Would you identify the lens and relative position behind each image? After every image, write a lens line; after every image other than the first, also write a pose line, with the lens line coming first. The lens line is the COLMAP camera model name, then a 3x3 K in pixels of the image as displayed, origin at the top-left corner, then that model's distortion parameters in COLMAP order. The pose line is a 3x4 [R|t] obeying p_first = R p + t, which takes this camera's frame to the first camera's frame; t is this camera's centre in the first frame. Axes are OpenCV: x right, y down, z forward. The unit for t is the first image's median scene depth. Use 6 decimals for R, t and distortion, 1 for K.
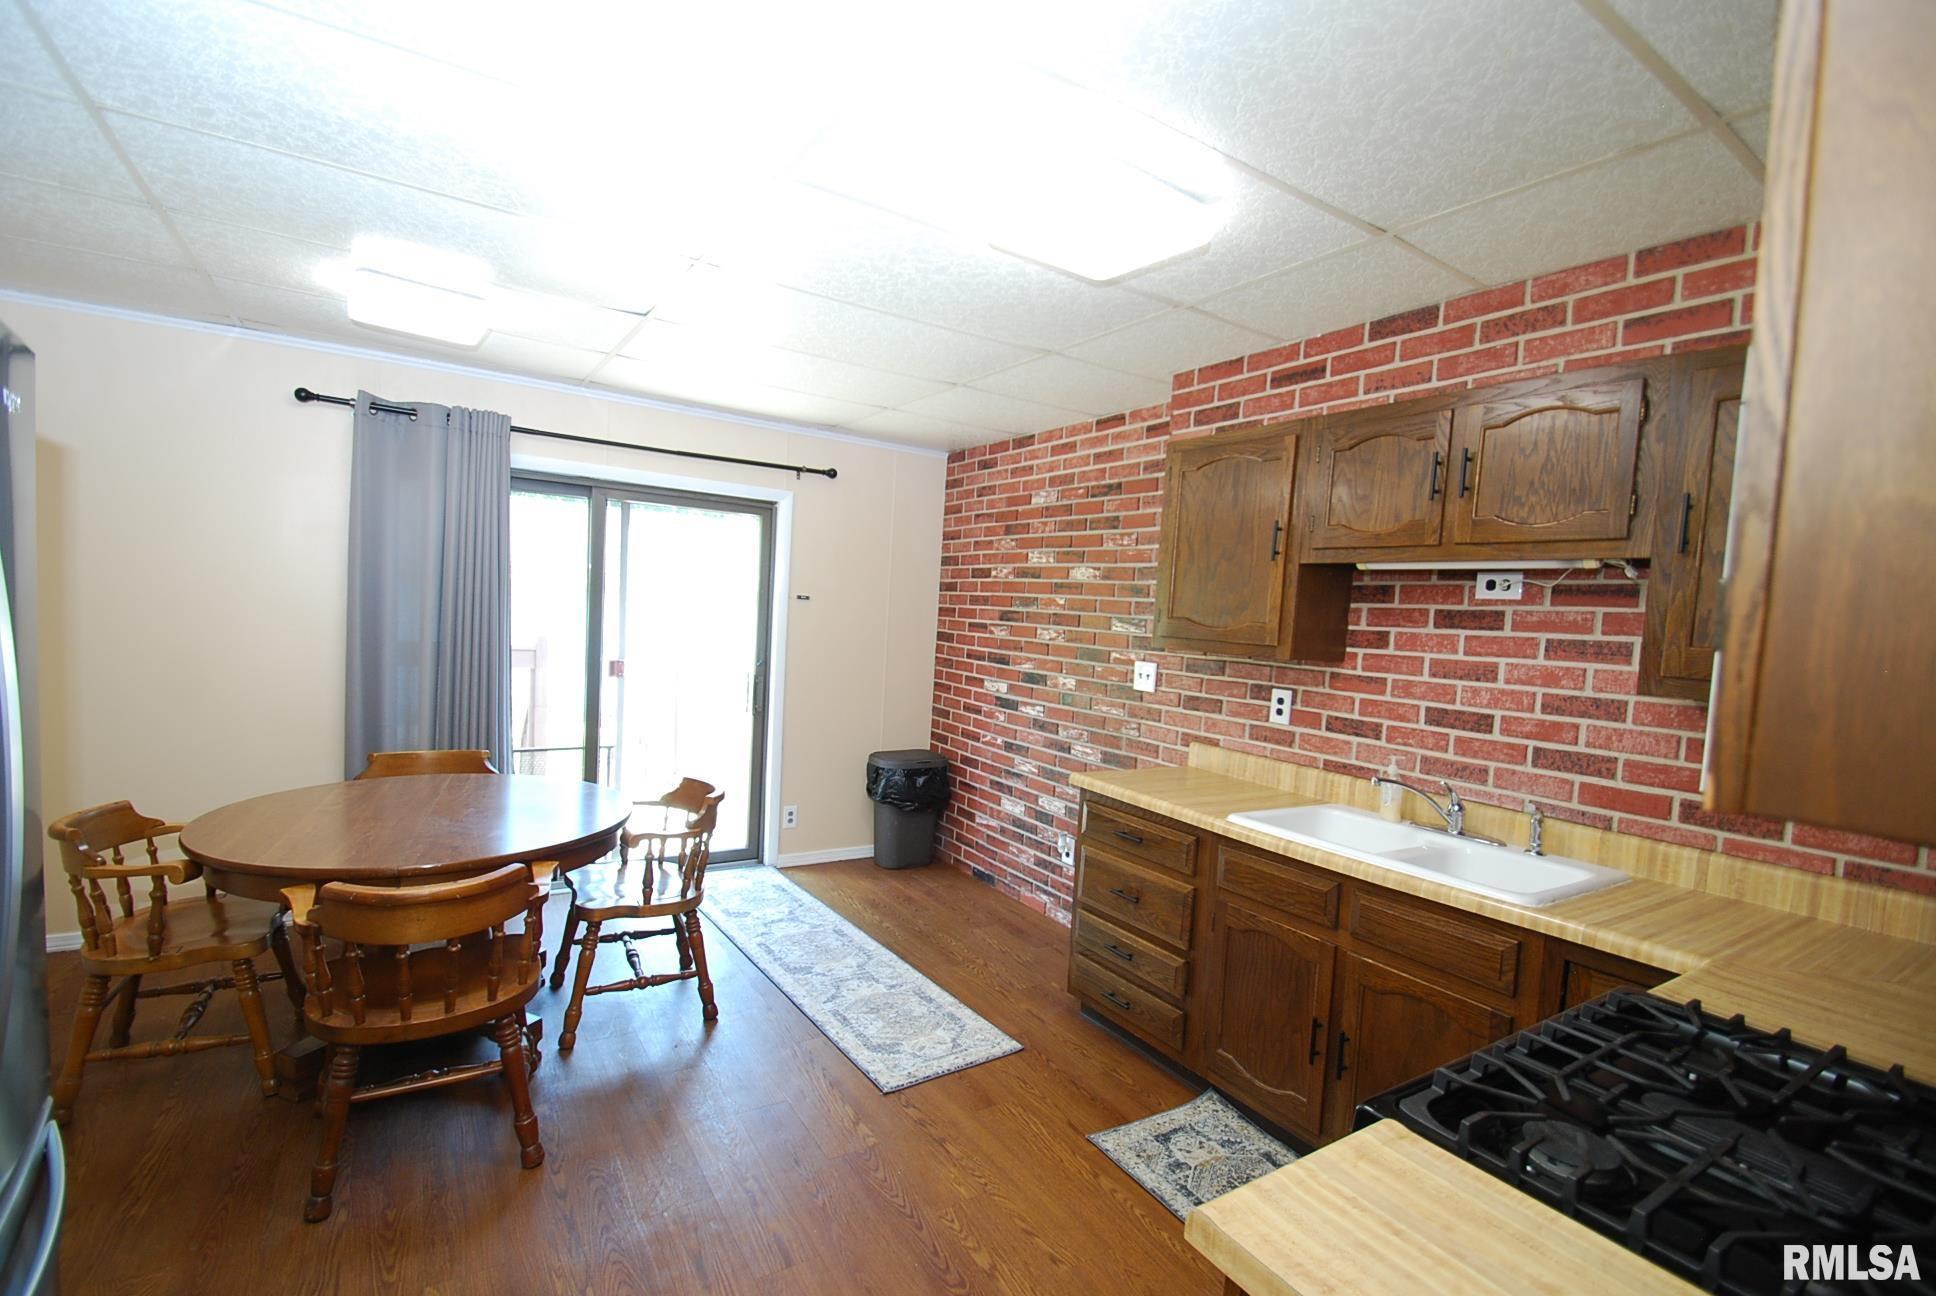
lens RADIAL K [[857.0, 0, 965.9], [0, 857.0, 671.8], [0, 0, 1]] dist [0.012983, -0.018033]
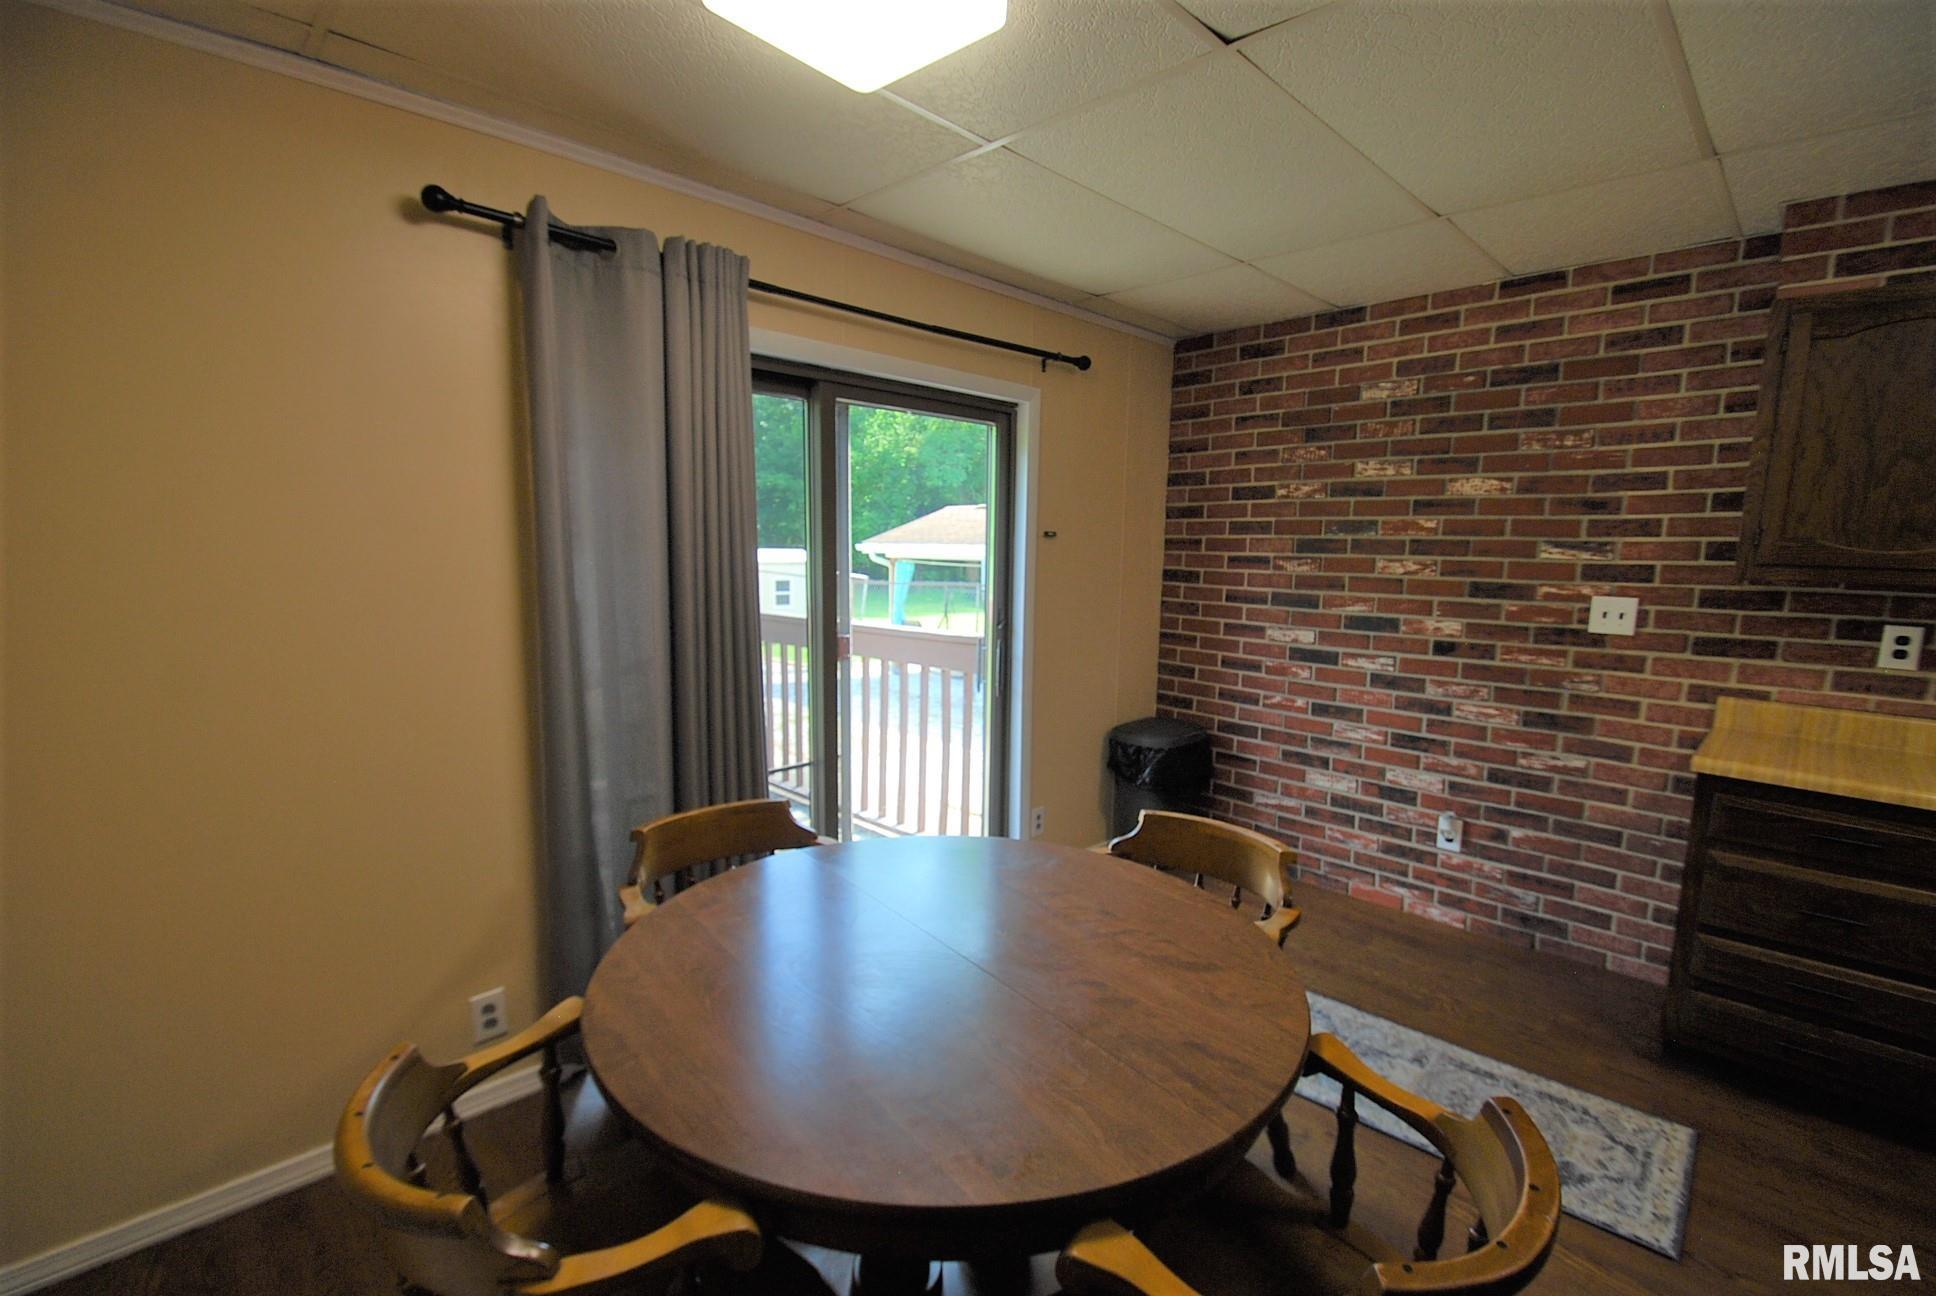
lens RADIAL K [[857.0, 0, 965.9], [0, 857.0, 671.8], [0, 0, 1]] dist [0.012983, -0.018033]
pose [[0.978205, -0.076795, 0.192919, -0.443464], [0.060224, 0.994088, 0.090347, -0.042013], [-0.198717, -0.076759, 0.977046, 0.291756]]
